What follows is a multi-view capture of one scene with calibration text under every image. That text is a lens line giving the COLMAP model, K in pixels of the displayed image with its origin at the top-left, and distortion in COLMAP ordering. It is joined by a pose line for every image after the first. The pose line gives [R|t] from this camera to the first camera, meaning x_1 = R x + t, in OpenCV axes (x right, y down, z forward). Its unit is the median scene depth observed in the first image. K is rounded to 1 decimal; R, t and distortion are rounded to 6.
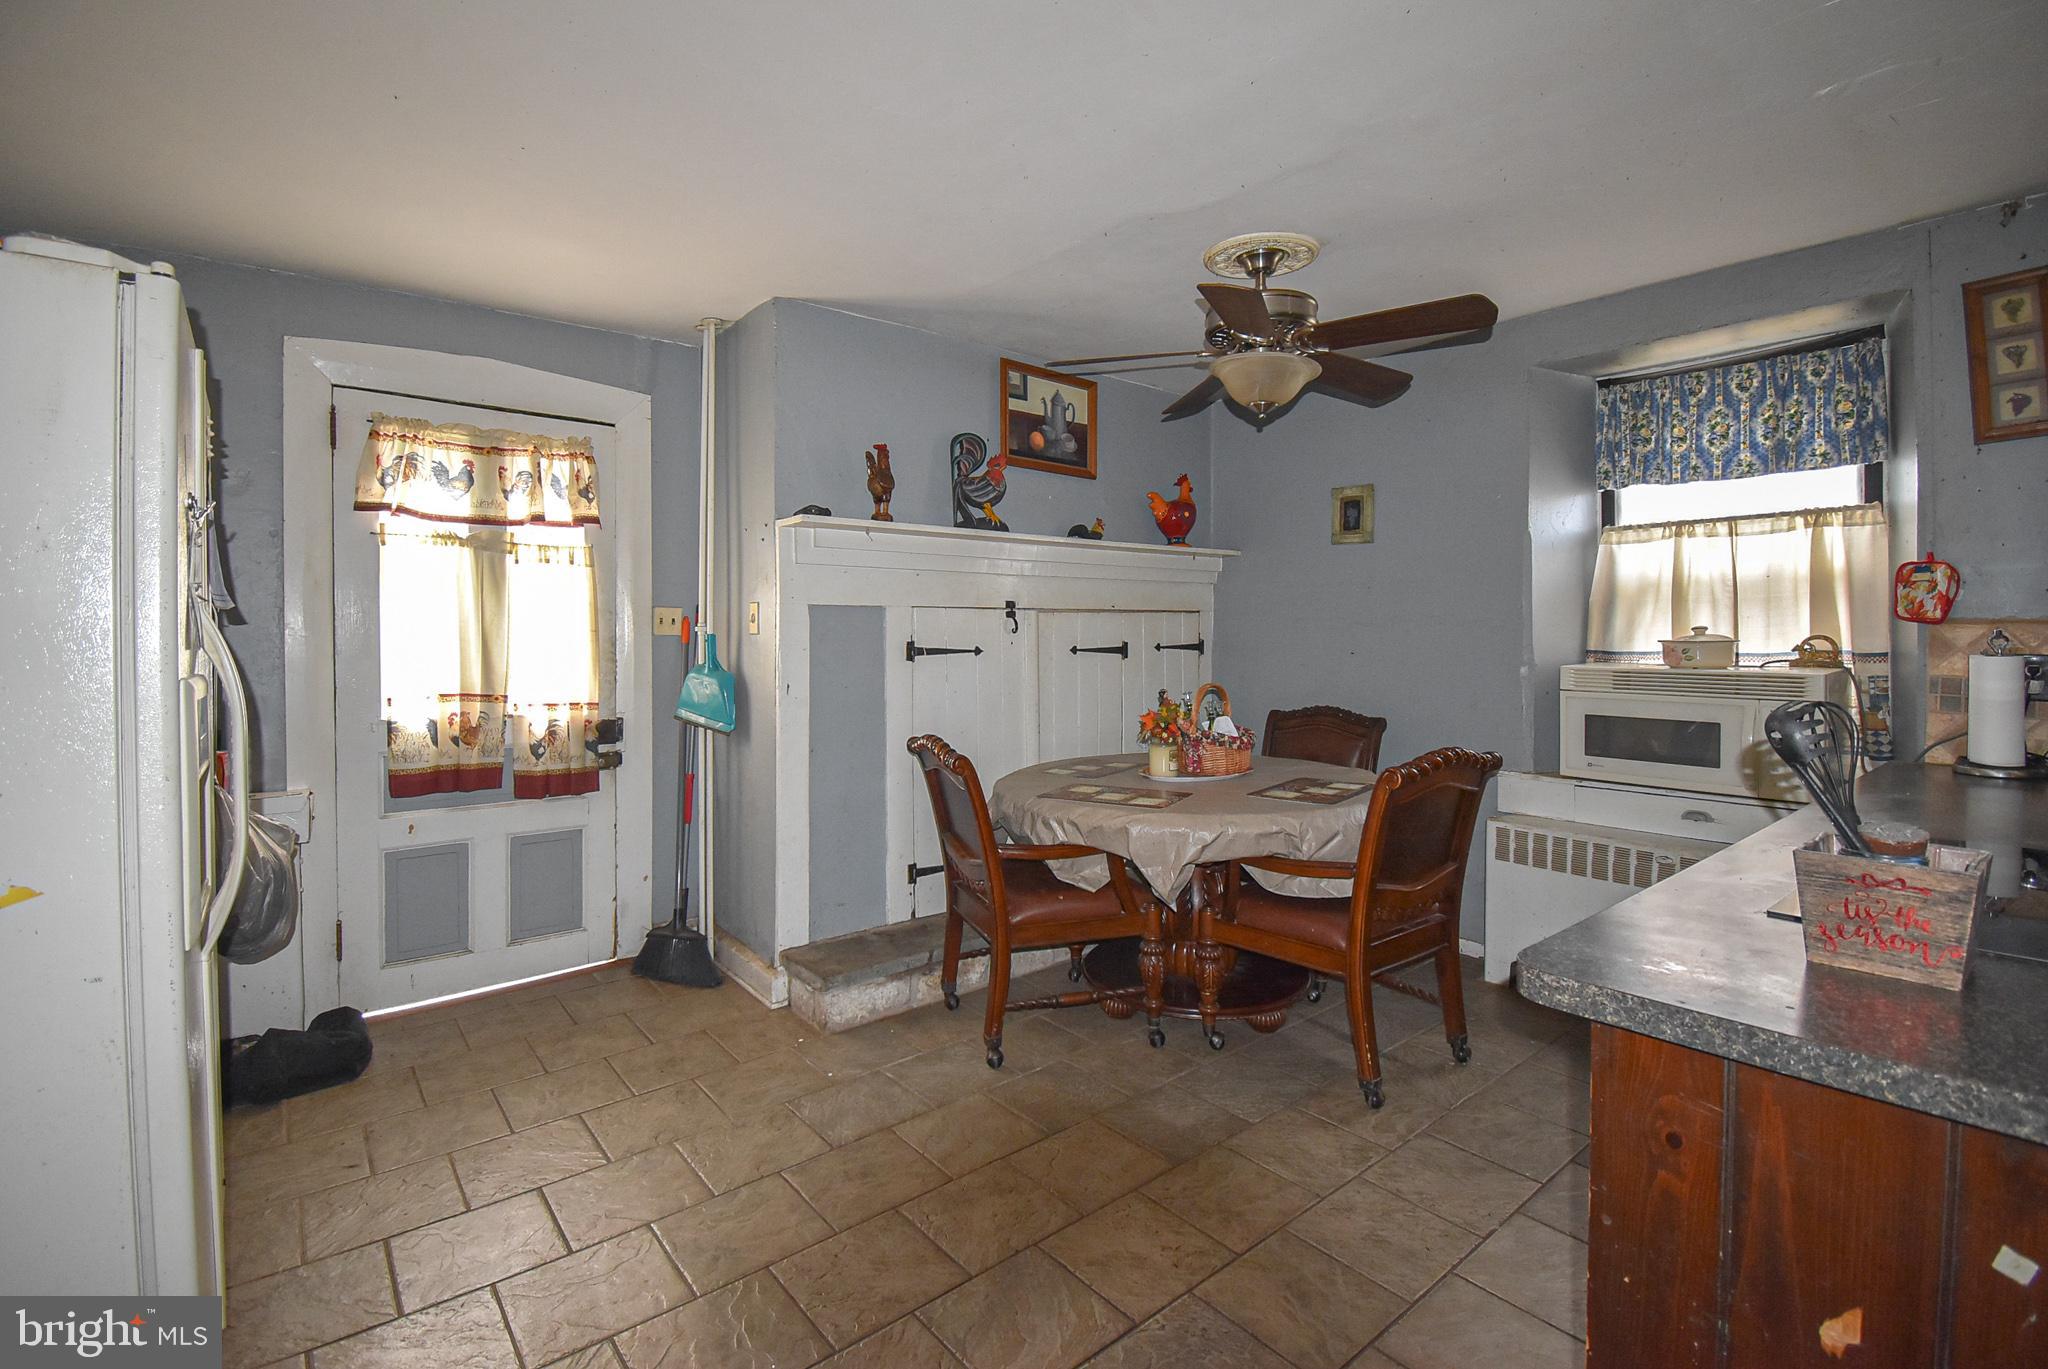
lens RADIAL K [[895.4, 0, 1024.0], [0, 895.4, 684.5], [0, 0, 1]] dist [0.016801, -0.026851]
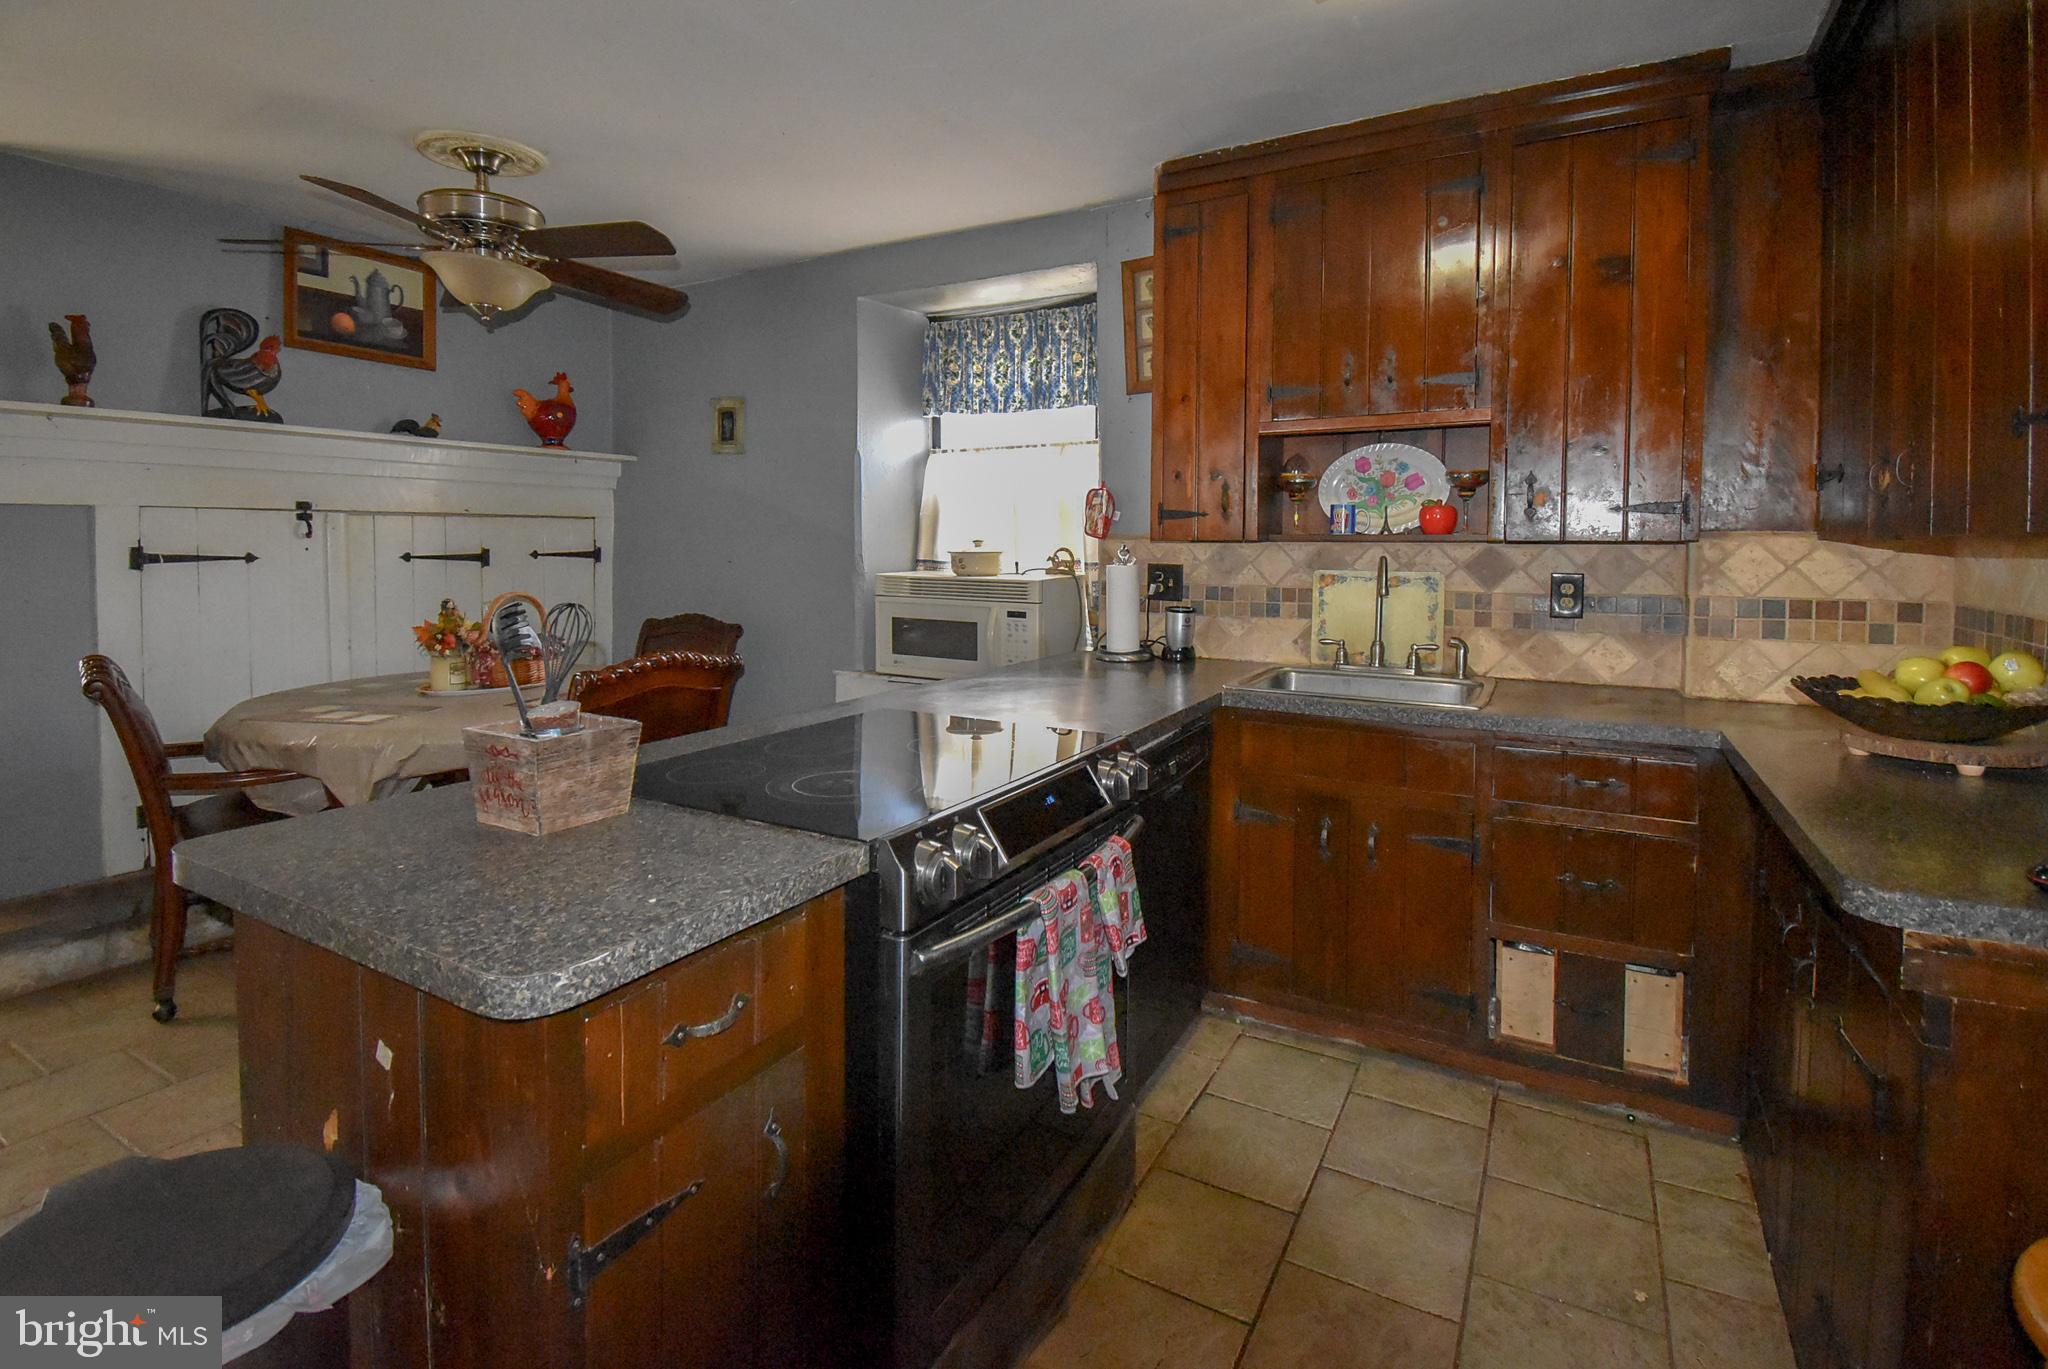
lens RADIAL K [[930.7, 0, 1030.6], [0, 930.7, 609.5], [0, 0, 1]] dist [0.001737, -0.020172]
pose [[0.927438, -0.015990, 0.373635, 0.337602], [0.009899, 0.999785, 0.018214, 0.004327], [-0.373846, -0.013194, 0.927397, -0.129919]]
